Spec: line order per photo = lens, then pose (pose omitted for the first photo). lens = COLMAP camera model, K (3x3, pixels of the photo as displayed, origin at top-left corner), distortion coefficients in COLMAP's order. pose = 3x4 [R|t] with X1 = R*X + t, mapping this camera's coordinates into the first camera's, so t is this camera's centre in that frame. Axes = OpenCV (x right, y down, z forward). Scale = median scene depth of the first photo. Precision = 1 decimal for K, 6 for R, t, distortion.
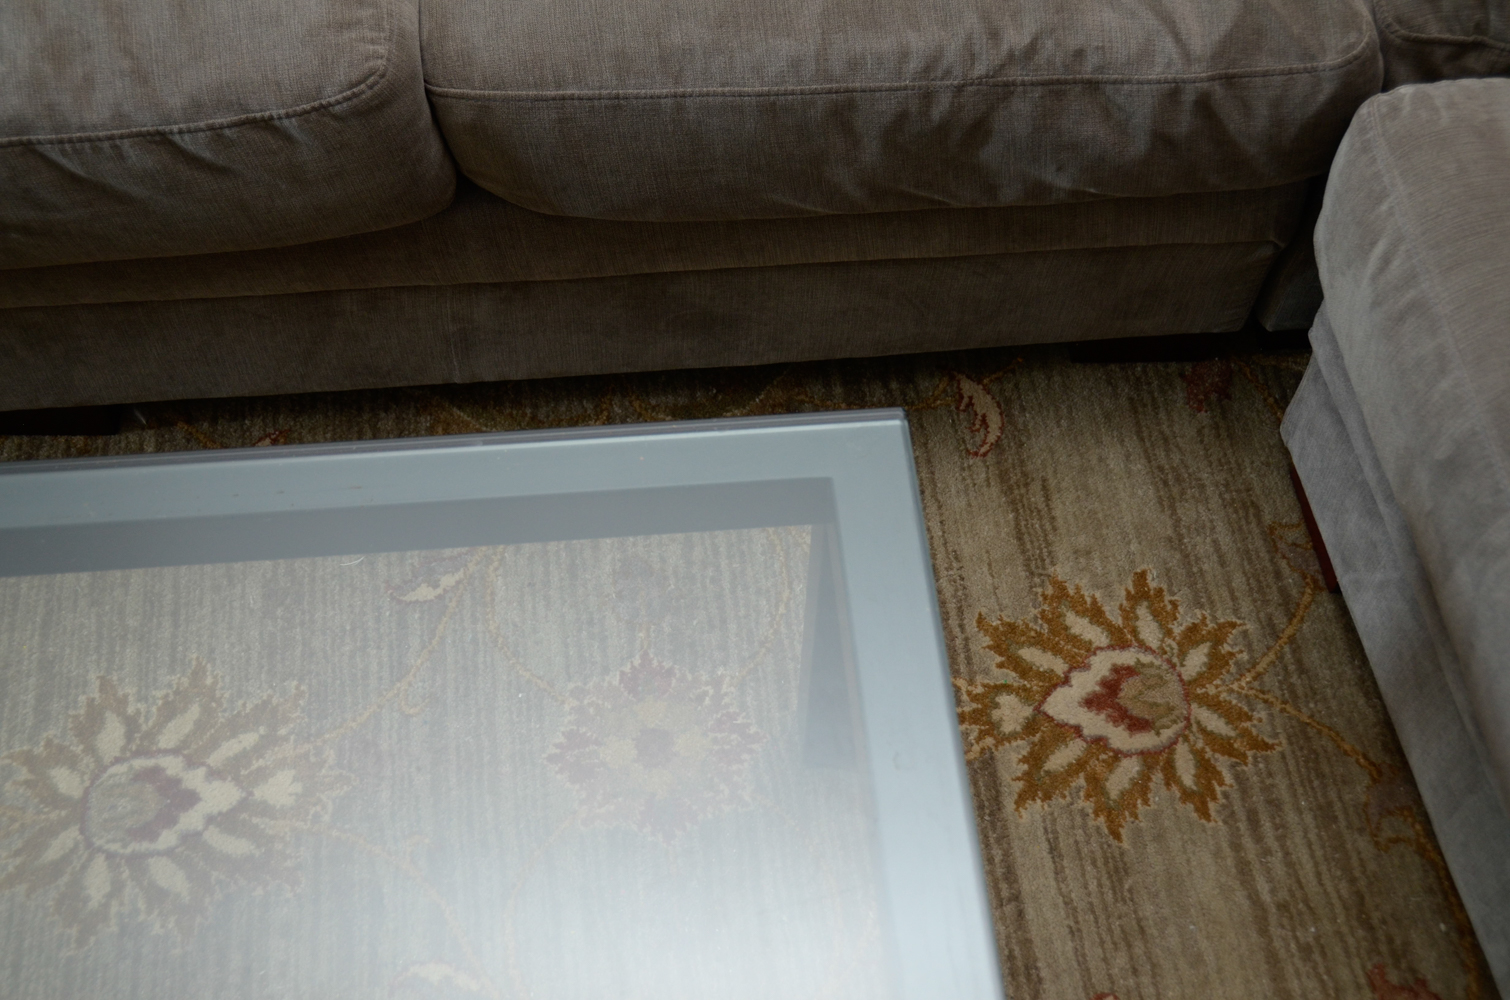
lens RADIAL K [[1835.5, 0, 750.7], [0, 1835.5, 496.4], [0, 0, 1]] dist [0.054194, 0.000000]
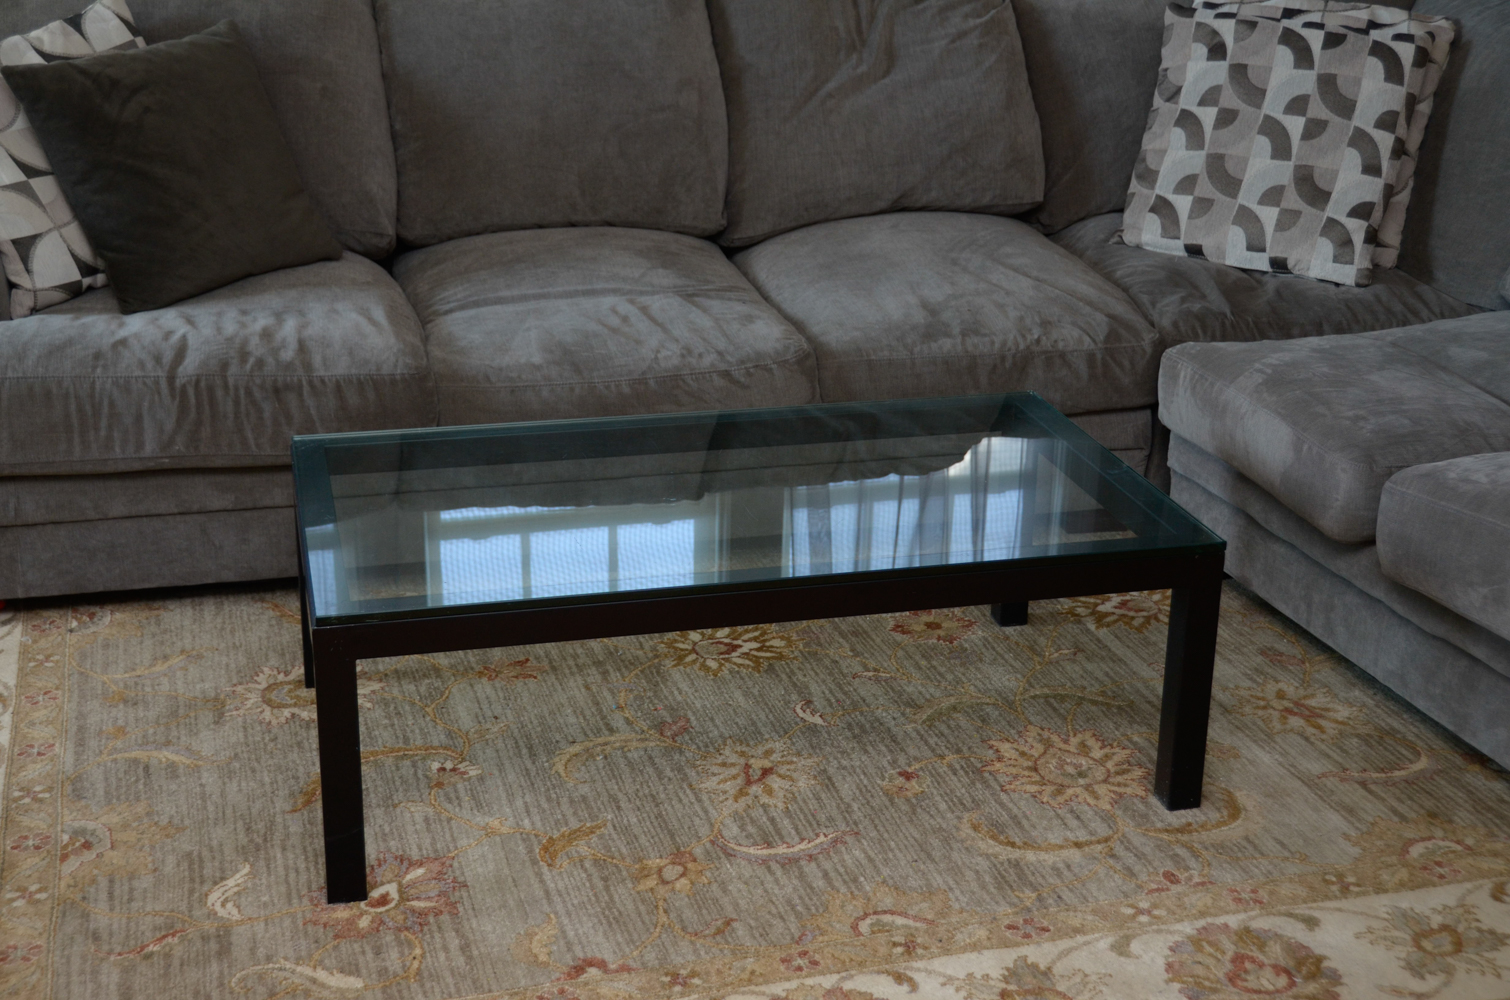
lens RADIAL K [[2055.2, 0, 744.0], [0, 2055.2, 504.7], [0, 0, 1]] dist [0.134106, 0.000000]
pose [[0.987369, -0.055910, 0.148242, -0.651563], [0.133000, 0.800956, -0.583763, 1.470219], [-0.086097, 0.596106, 0.798276, -1.084401]]
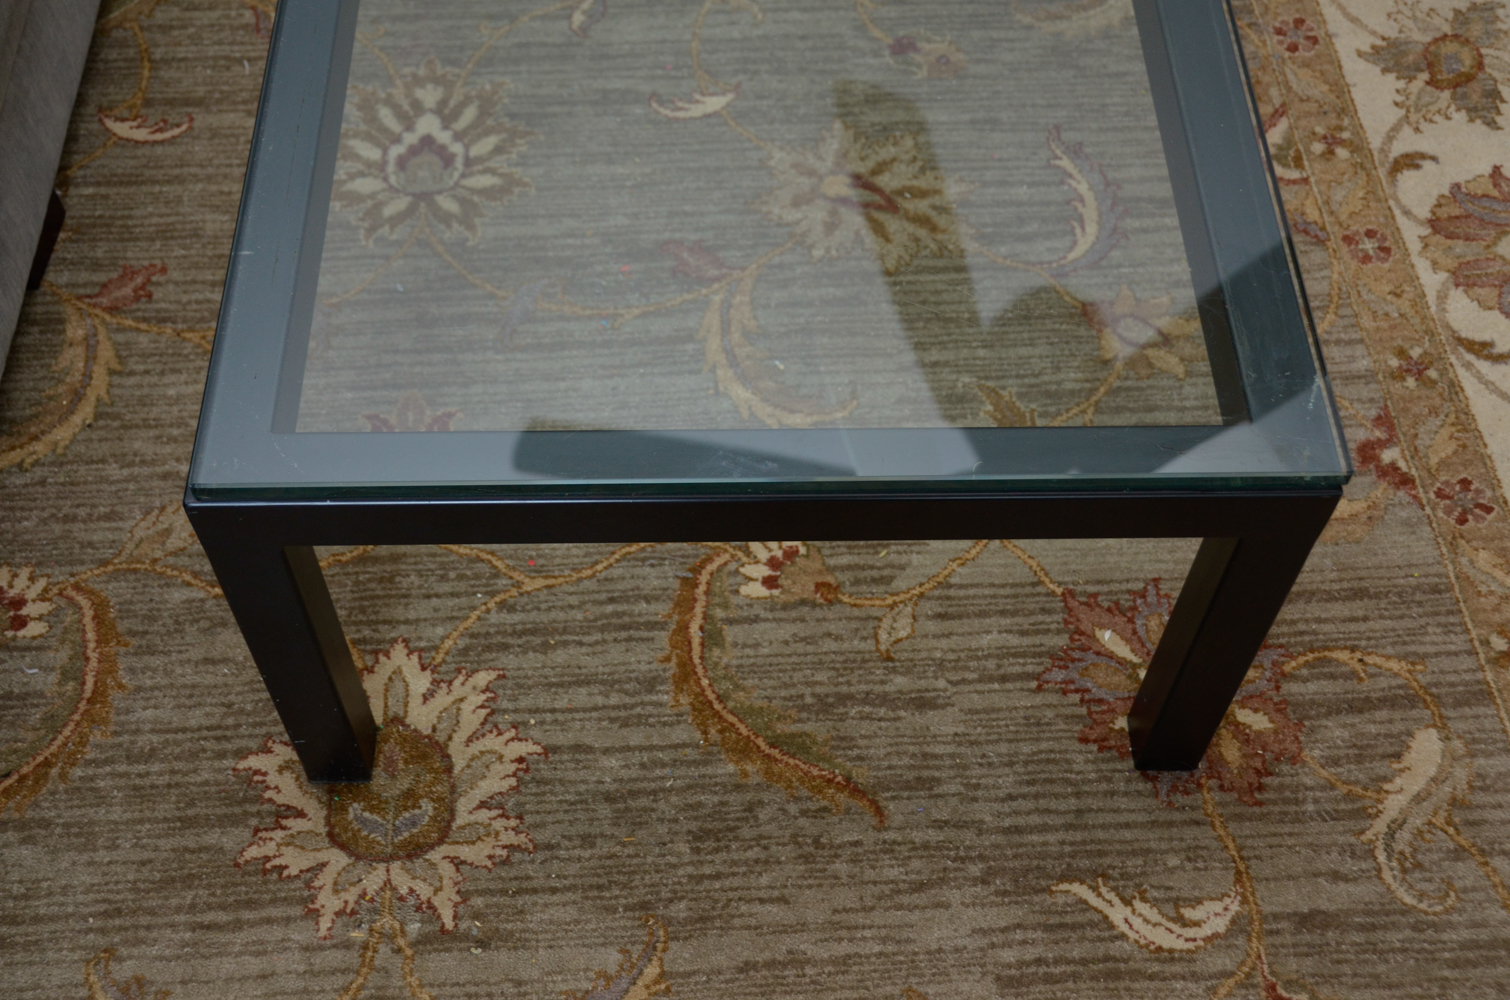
lens RADIAL K [[1742.1, 0, 747.7], [0, 1742.1, 501.5], [0, 0, 1]] dist [0.044716, 0.000000]
pose [[0.062941, -0.834779, 0.546976, -1.203860], [0.827522, 0.350020, 0.438968, -0.110850], [-0.557894, 0.425006, 0.712829, 0.063580]]
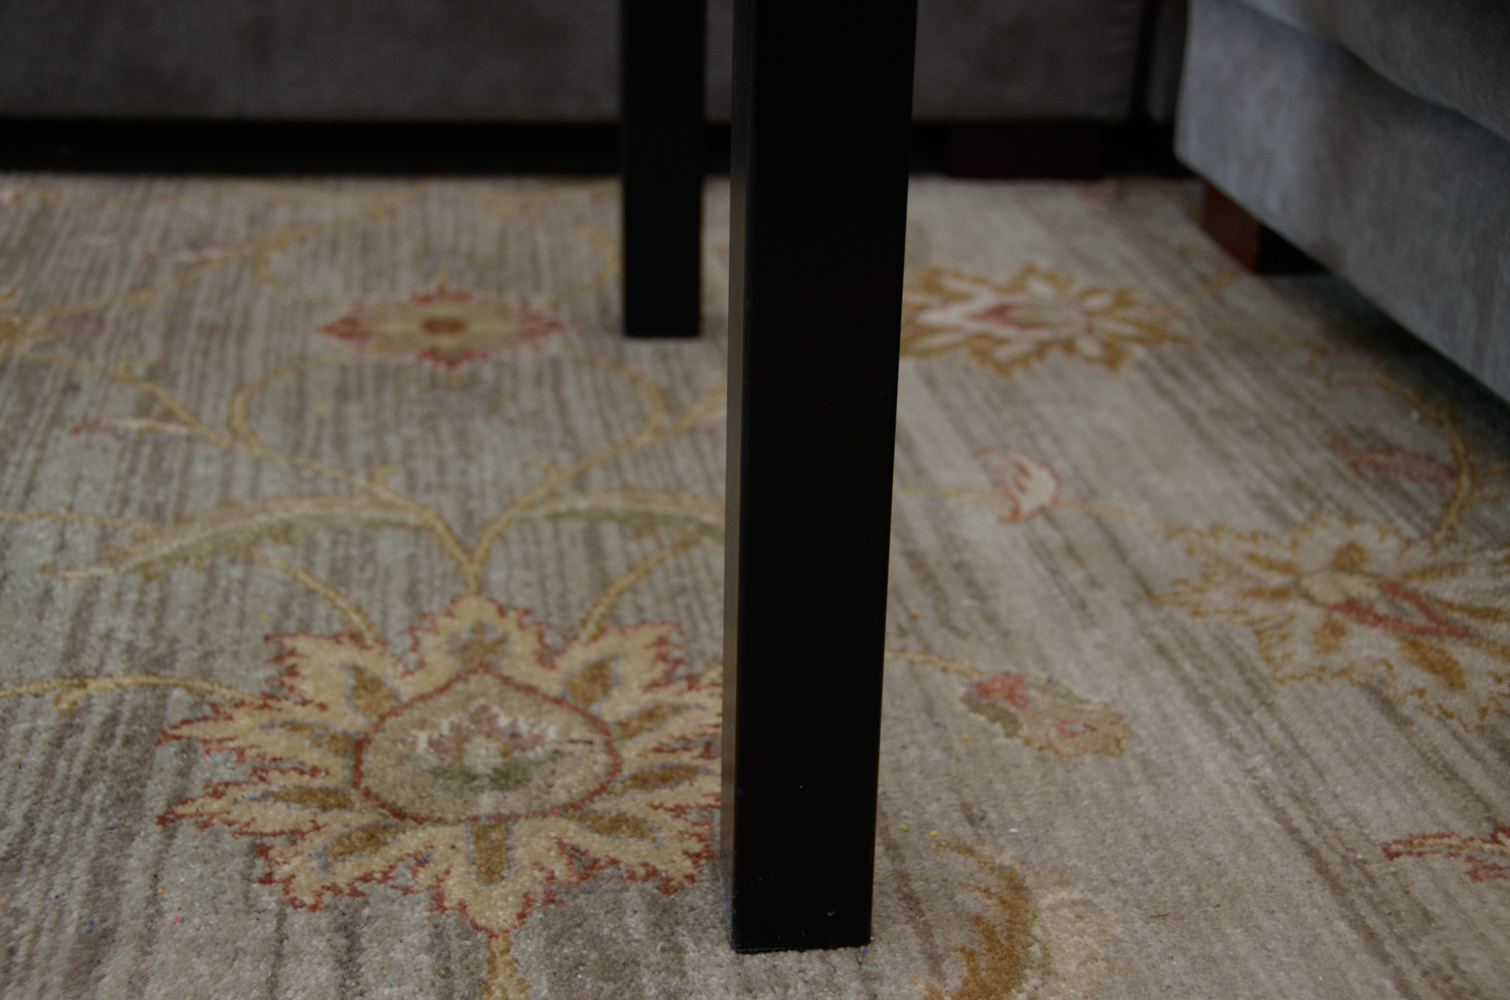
lens RADIAL K [[2247.2, 0, 746.8], [0, 2247.2, 507.6], [0, 0, 1]] dist [0.118143, 0.000000]
pose [[0.999741, 0.001697, 0.022696, 0.061447], [0.011082, 0.834706, -0.550584, 0.767954], [-0.019879, 0.550693, 0.834471, 0.206157]]
